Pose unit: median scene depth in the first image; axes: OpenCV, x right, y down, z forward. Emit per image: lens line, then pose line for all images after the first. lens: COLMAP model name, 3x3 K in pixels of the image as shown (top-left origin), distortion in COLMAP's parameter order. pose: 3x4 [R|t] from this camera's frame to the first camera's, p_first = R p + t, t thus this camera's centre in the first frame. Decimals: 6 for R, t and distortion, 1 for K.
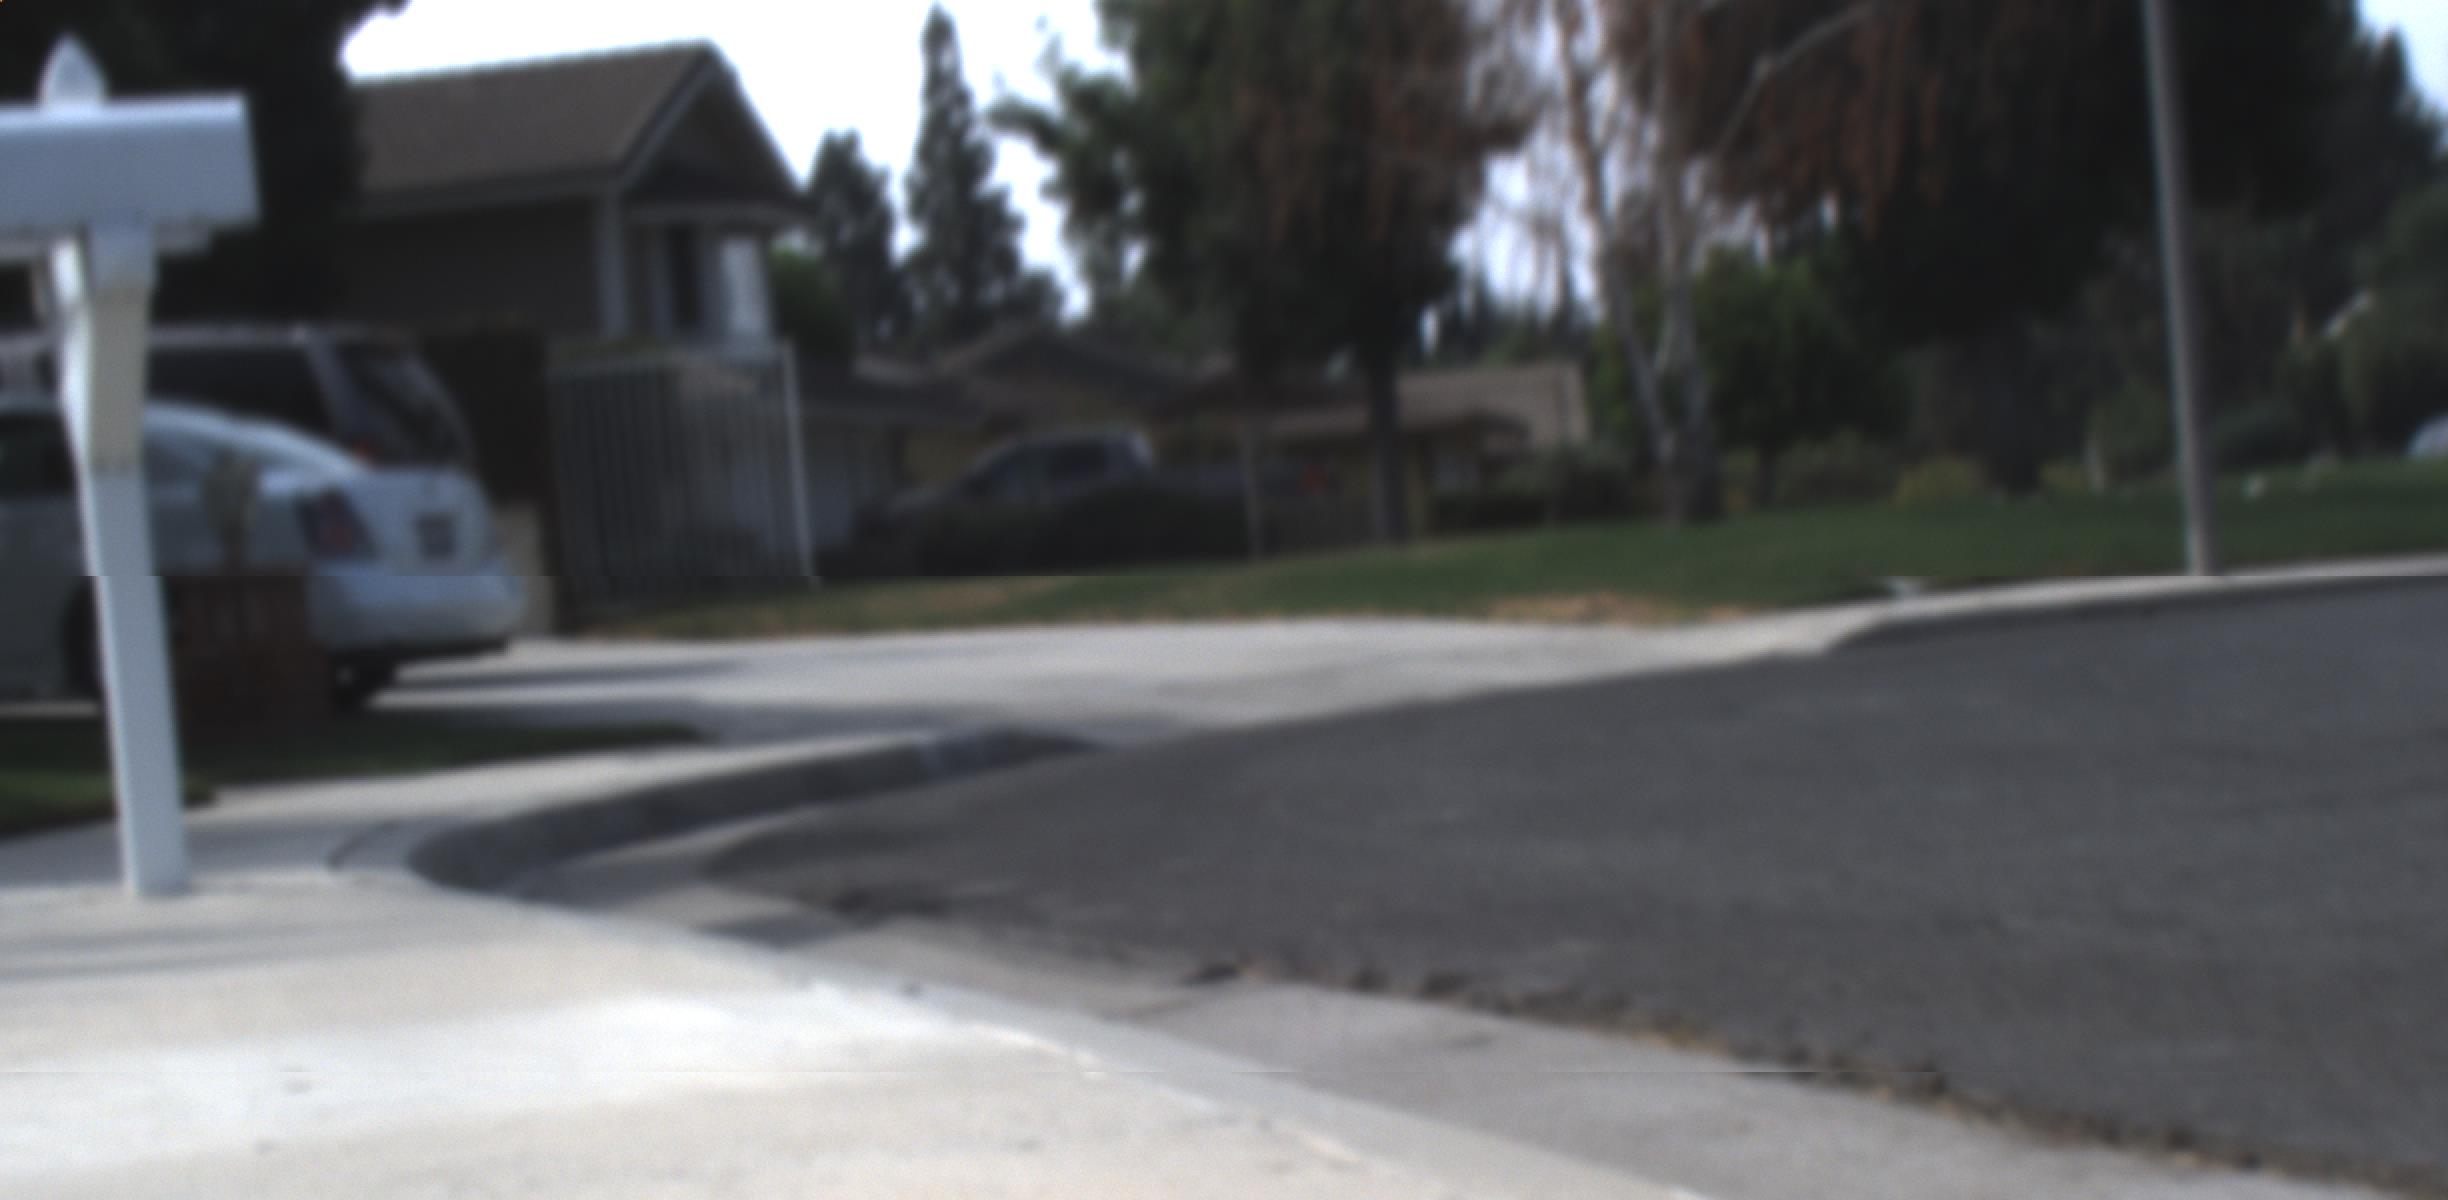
lens RADIAL K [[5017.8, 0, 1224.0], [0, 5017.8, 600.0], [0, 0, 1]] dist [0.383830, -0.064547]
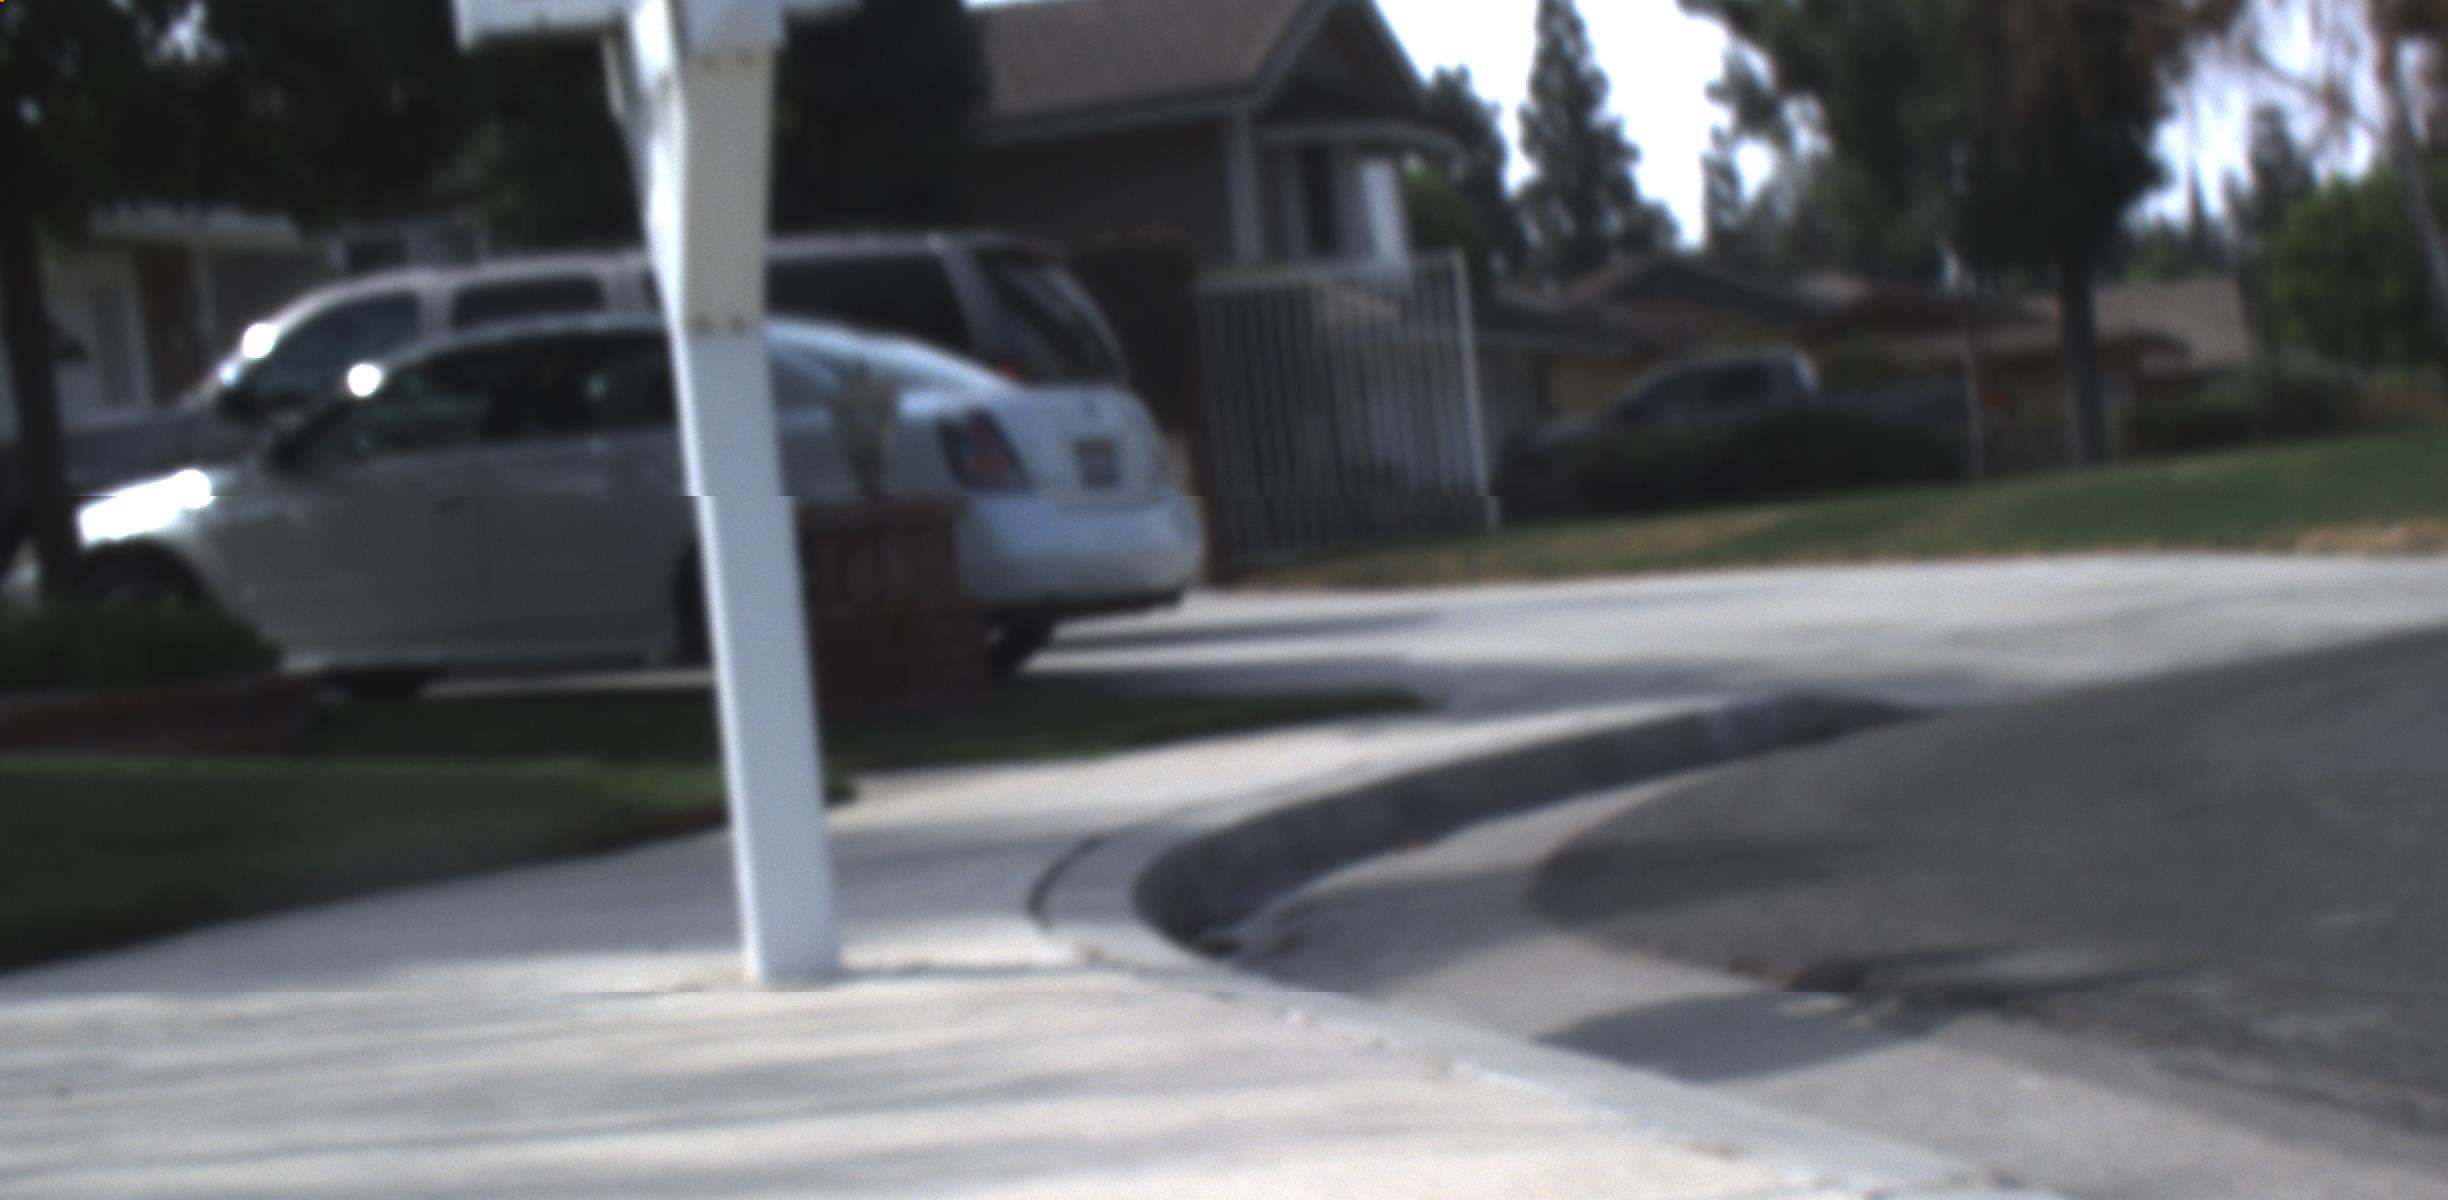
lens RADIAL K [[5006.3, 0, 1229.3], [0, 5006.3, 917.9], [0, 0, 1]] dist [-0.252926, 2.173326]
pose [[0.992942, -0.007310, -0.118375, -0.025497], [0.016147, 0.997137, 0.073870, 0.000622], [0.117496, -0.075260, 0.990217, 0.124281]]
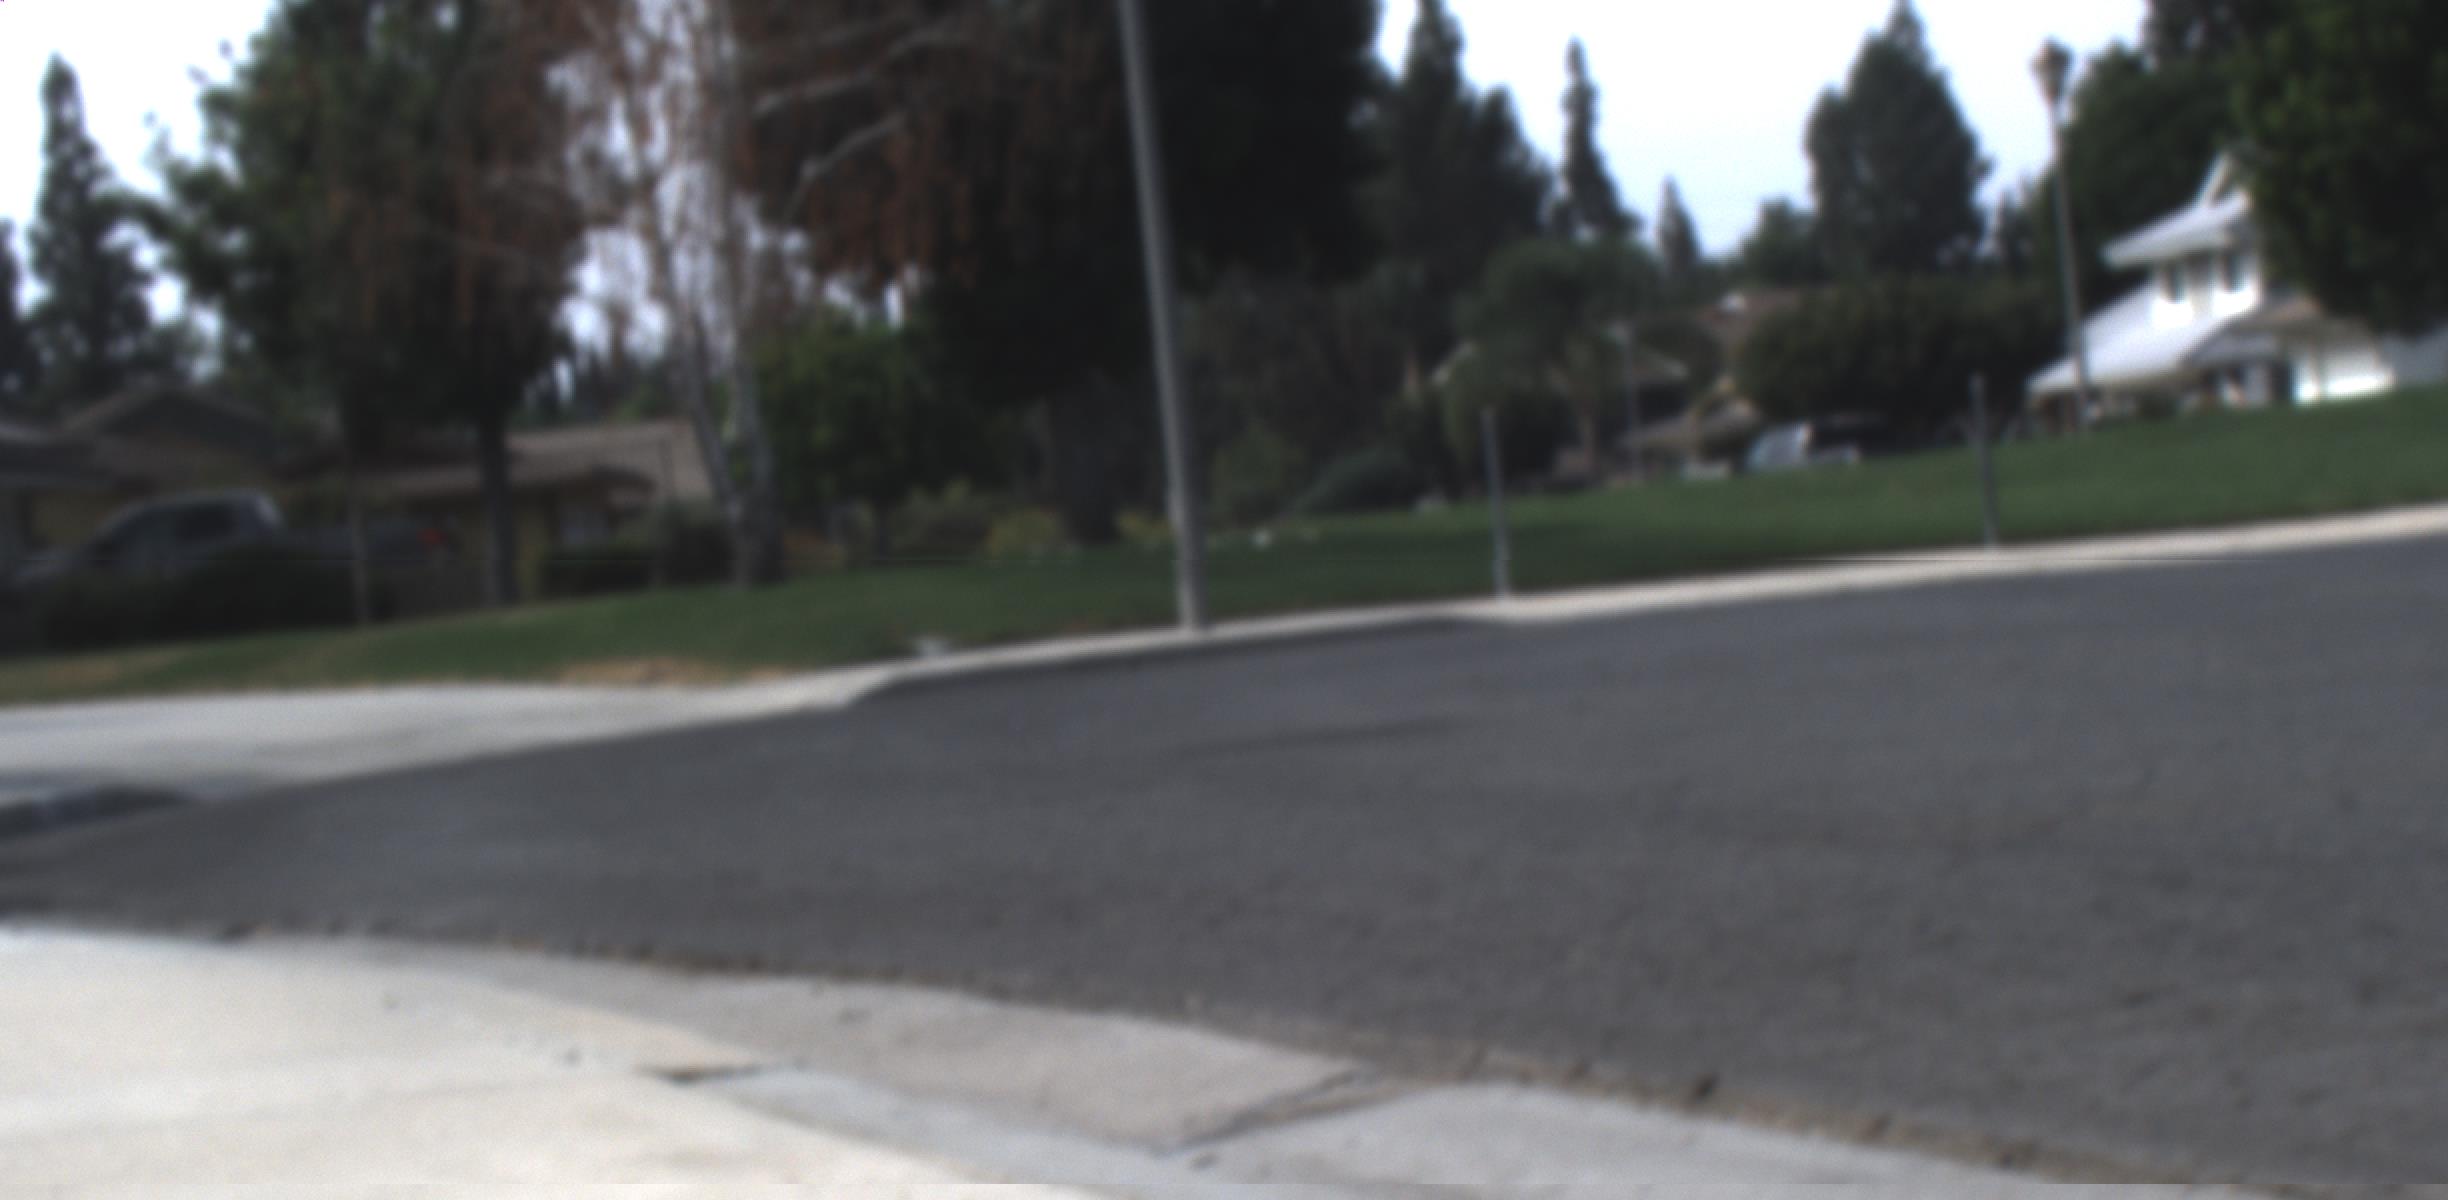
lens RADIAL K [[5357.9, 0, 1219.0], [0, 5357.9, 870.2], [0, 0, 1]] dist [-0.774970, 5.956255]
pose [[0.987438, -0.022745, 0.156361, 0.012464], [0.016157, 0.998933, 0.043272, -0.002497], [-0.157178, -0.040202, 0.986752, -0.136497]]
